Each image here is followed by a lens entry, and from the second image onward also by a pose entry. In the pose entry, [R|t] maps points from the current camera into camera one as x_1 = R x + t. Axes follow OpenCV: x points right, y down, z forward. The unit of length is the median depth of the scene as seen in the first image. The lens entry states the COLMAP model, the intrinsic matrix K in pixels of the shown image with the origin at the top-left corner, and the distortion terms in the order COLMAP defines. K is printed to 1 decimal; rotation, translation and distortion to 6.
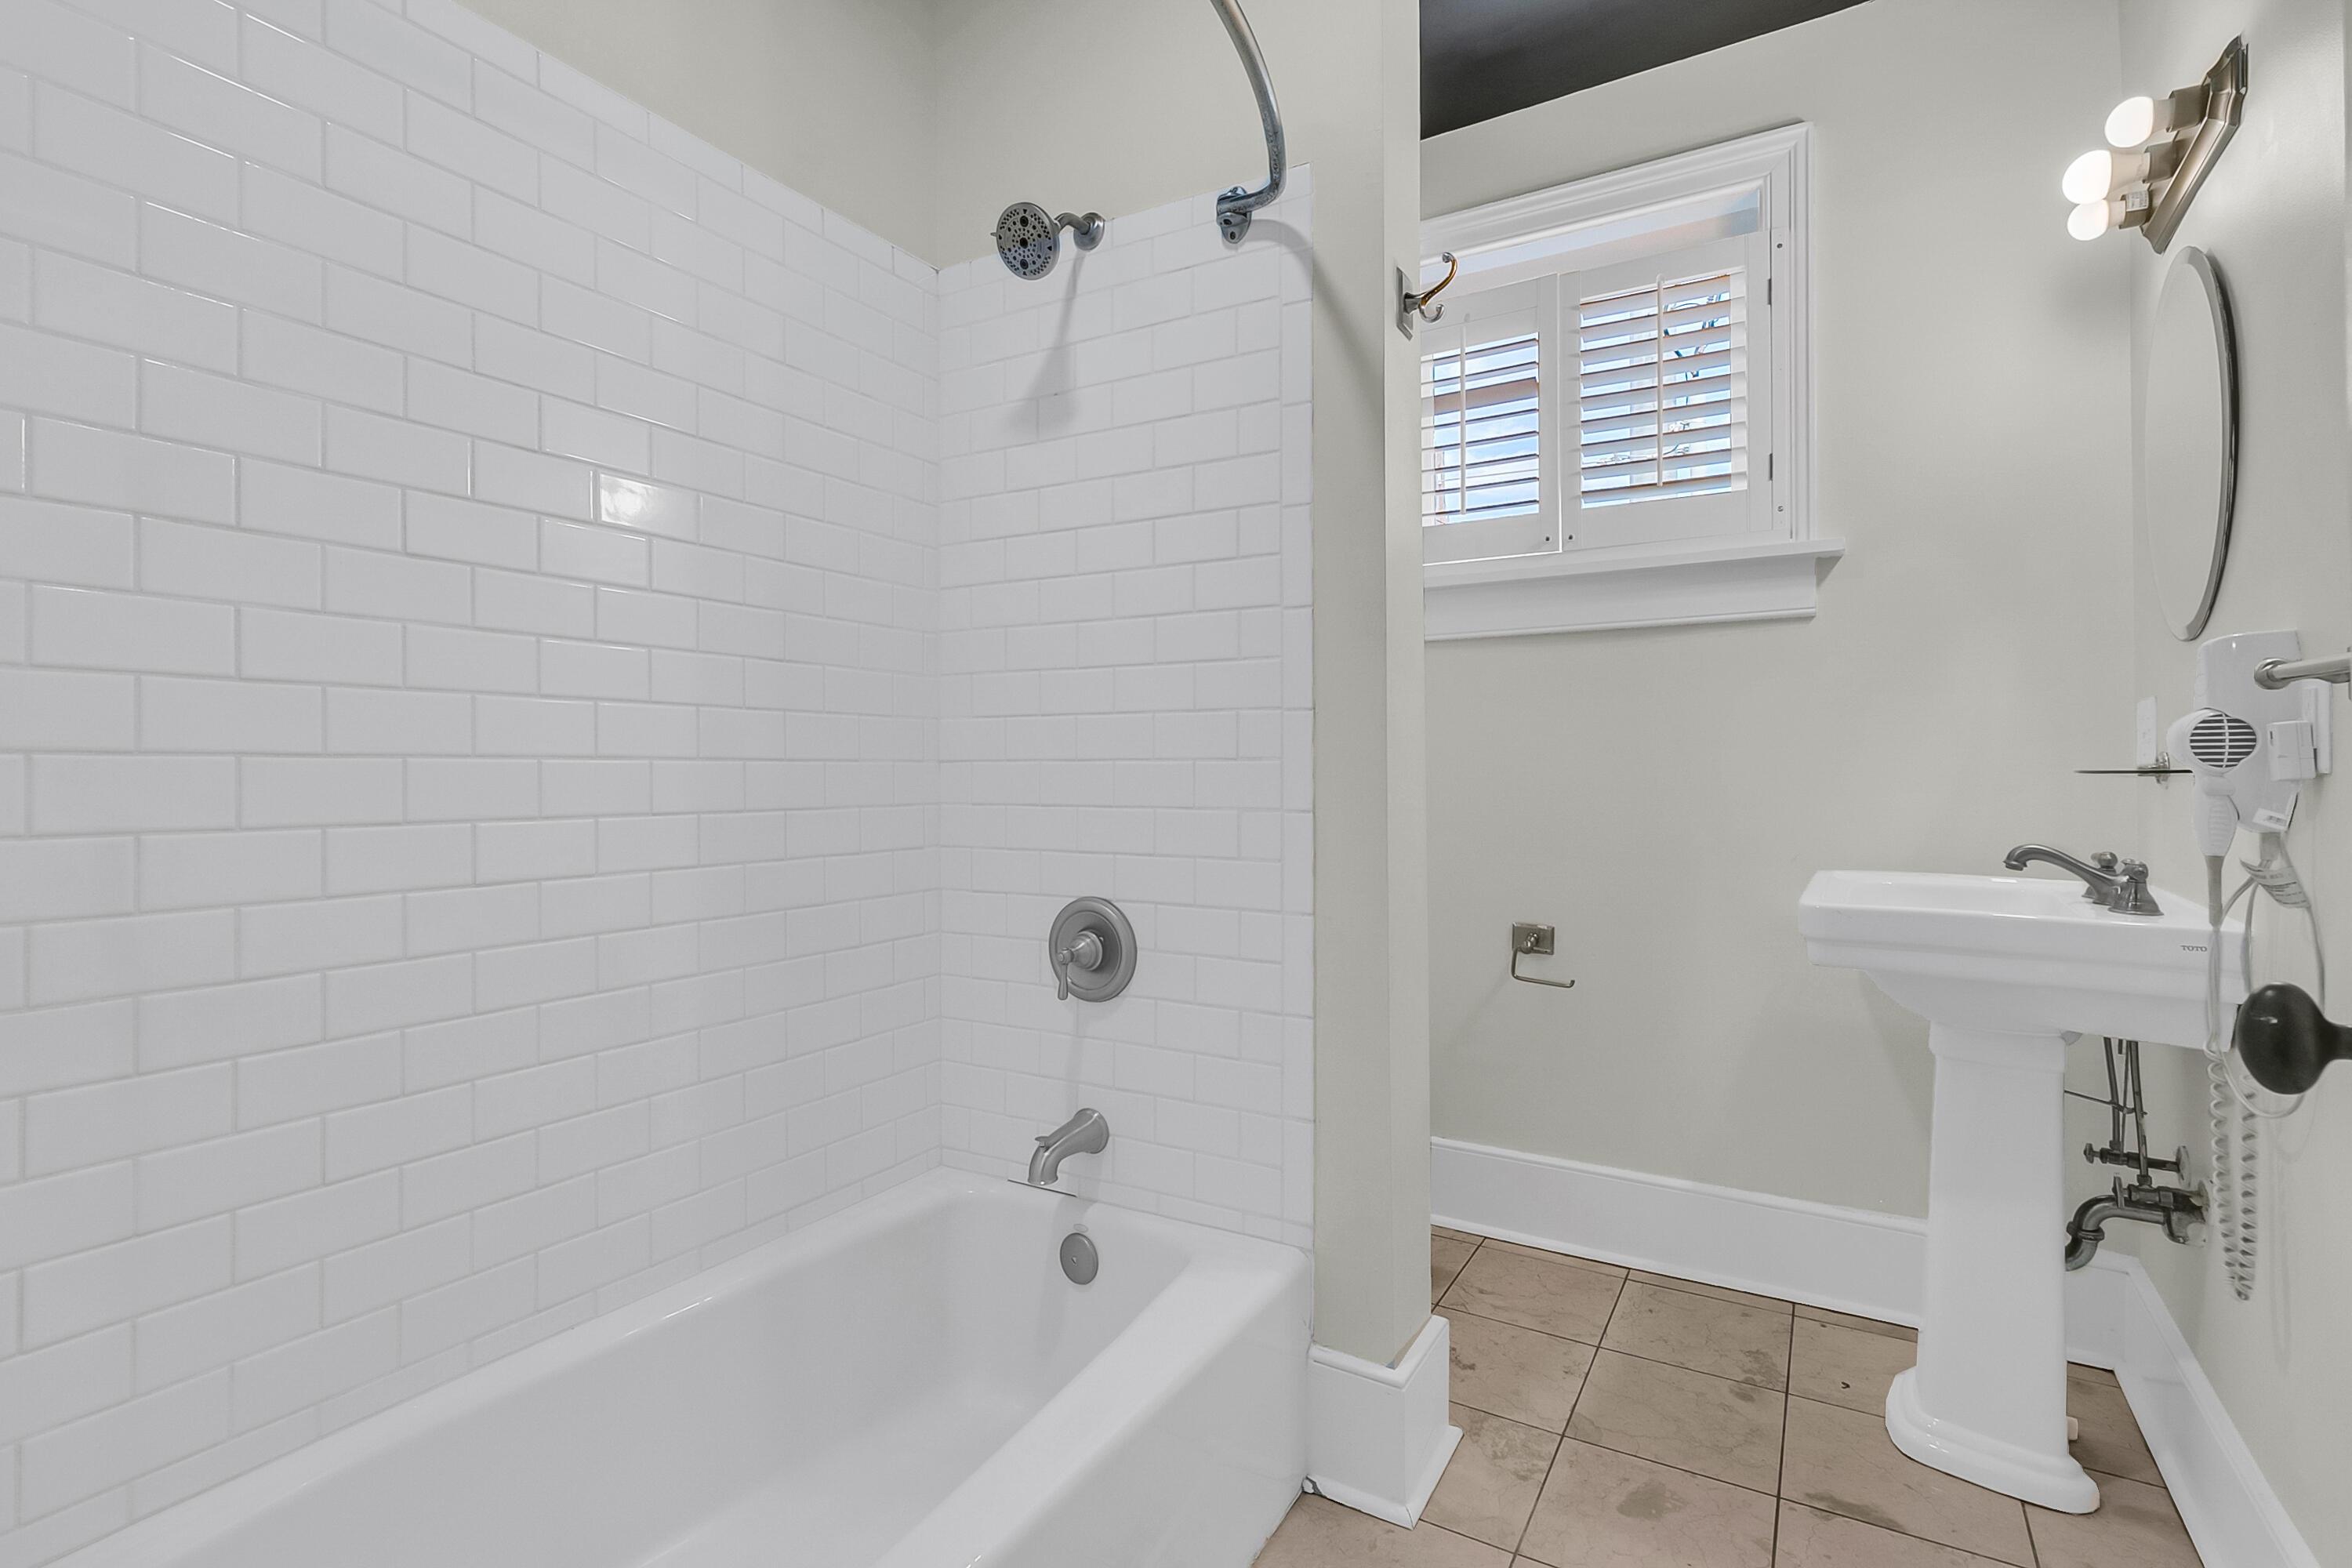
lens RADIAL K [[1126.1, 0, 1176.0], [0, 1126.1, 749.9], [0, 0, 1]] dist [-0.002901, -0.000929]
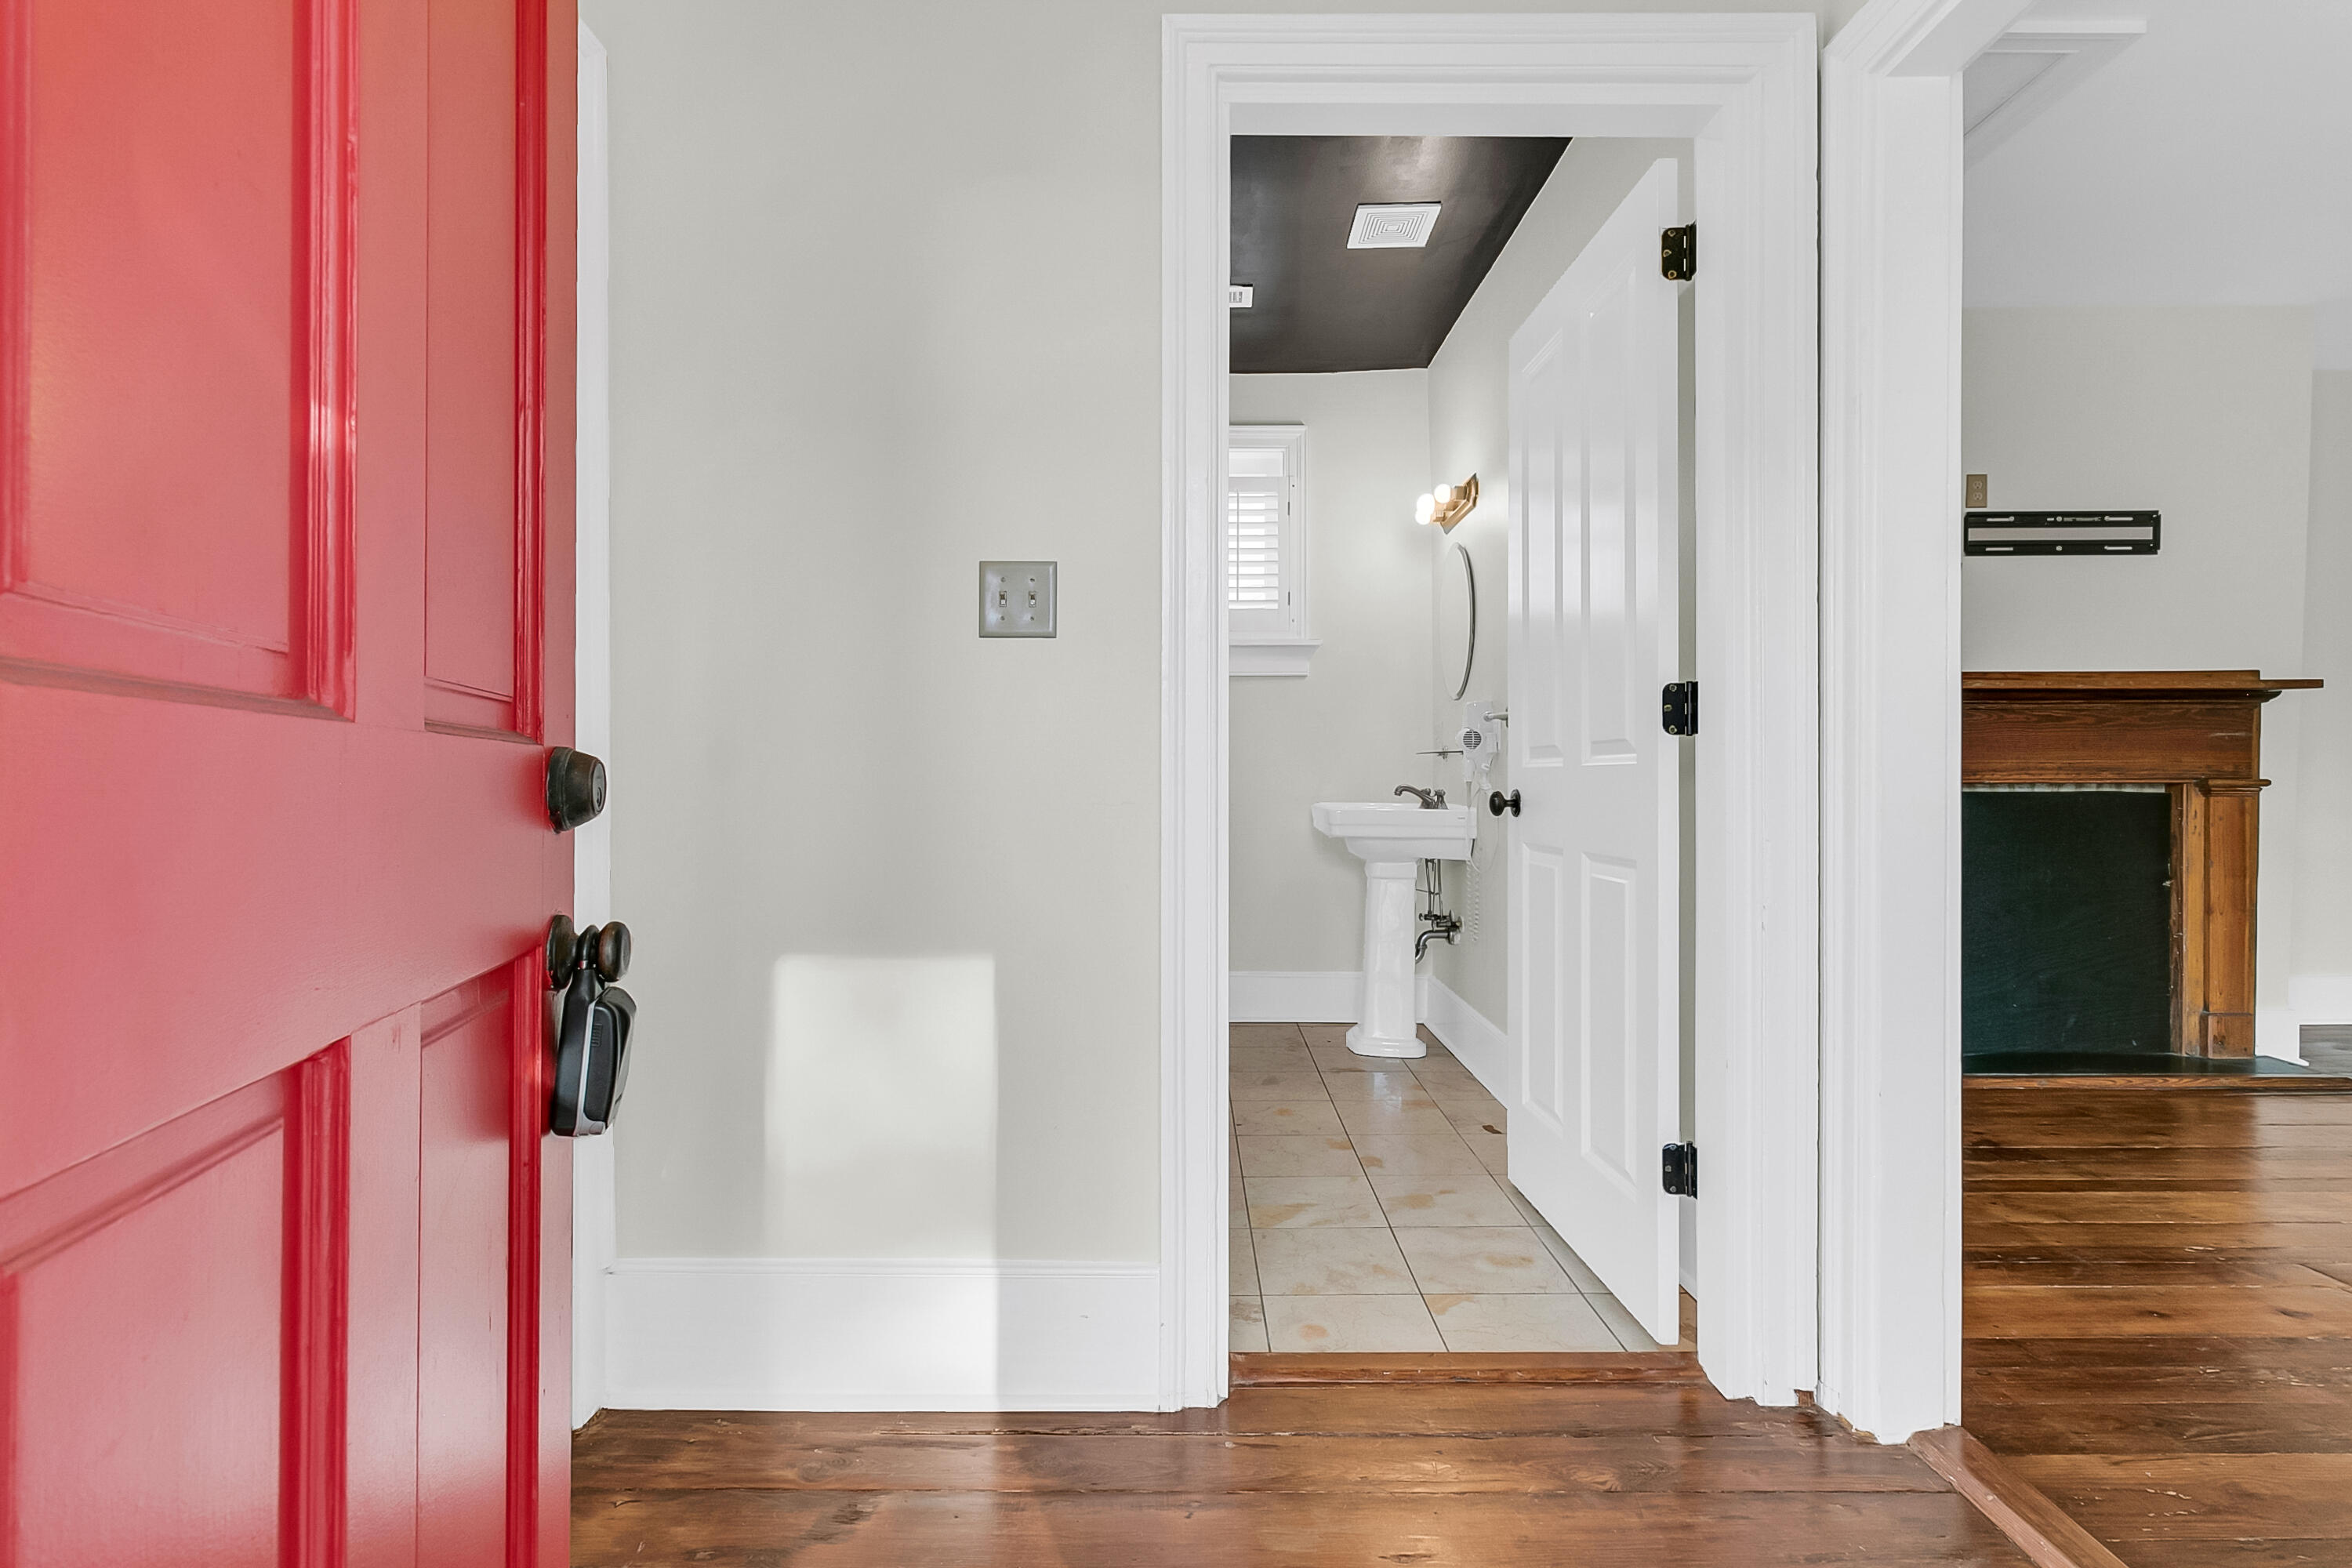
lens RADIAL K [[1106.7, 0, 1183.0], [0, 1106.7, 756.8], [0, 0, 1]] dist [0.001554, 0.000318]
pose [[0.856349, 0.002929, 0.516389, -0.872543], [-0.006816, 0.999961, 0.005632, 0.019044], [-0.516353, -0.008343, 0.856335, -0.779471]]
